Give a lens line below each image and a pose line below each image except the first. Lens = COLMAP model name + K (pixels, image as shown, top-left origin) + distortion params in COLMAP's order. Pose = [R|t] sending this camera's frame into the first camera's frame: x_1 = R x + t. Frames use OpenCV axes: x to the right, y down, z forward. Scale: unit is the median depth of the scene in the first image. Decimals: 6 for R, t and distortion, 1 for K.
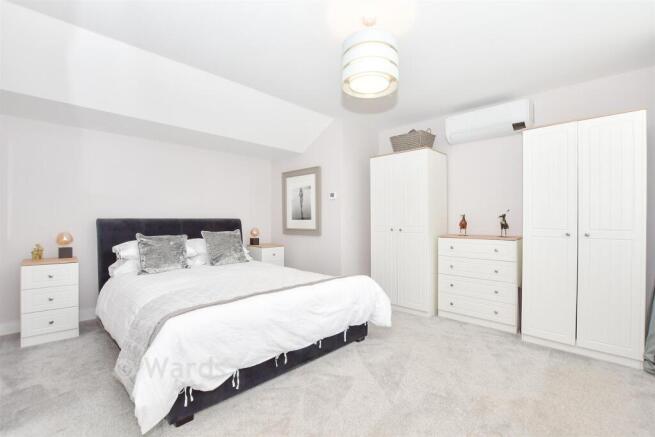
lens RADIAL K [[295.8, 0, 333.5], [0, 295.8, 215.2], [0, 0, 1]] dist [-0.023317, -0.000239]
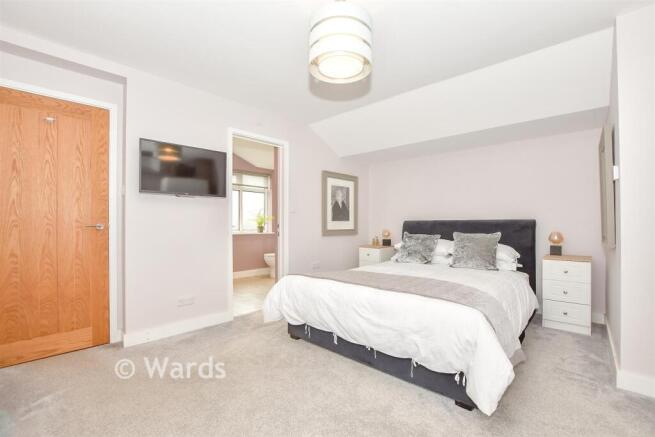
lens RADIAL K [[295.8, 0, 332.7], [0, 295.8, 224.8], [0, 0, 1]] dist [-0.023317, -0.000239]
pose [[0.022894, 0.009312, -0.999695, 0.729411], [0.025654, 0.999622, 0.009899, 0.008934], [0.999409, -0.025873, 0.022647, 0.696769]]
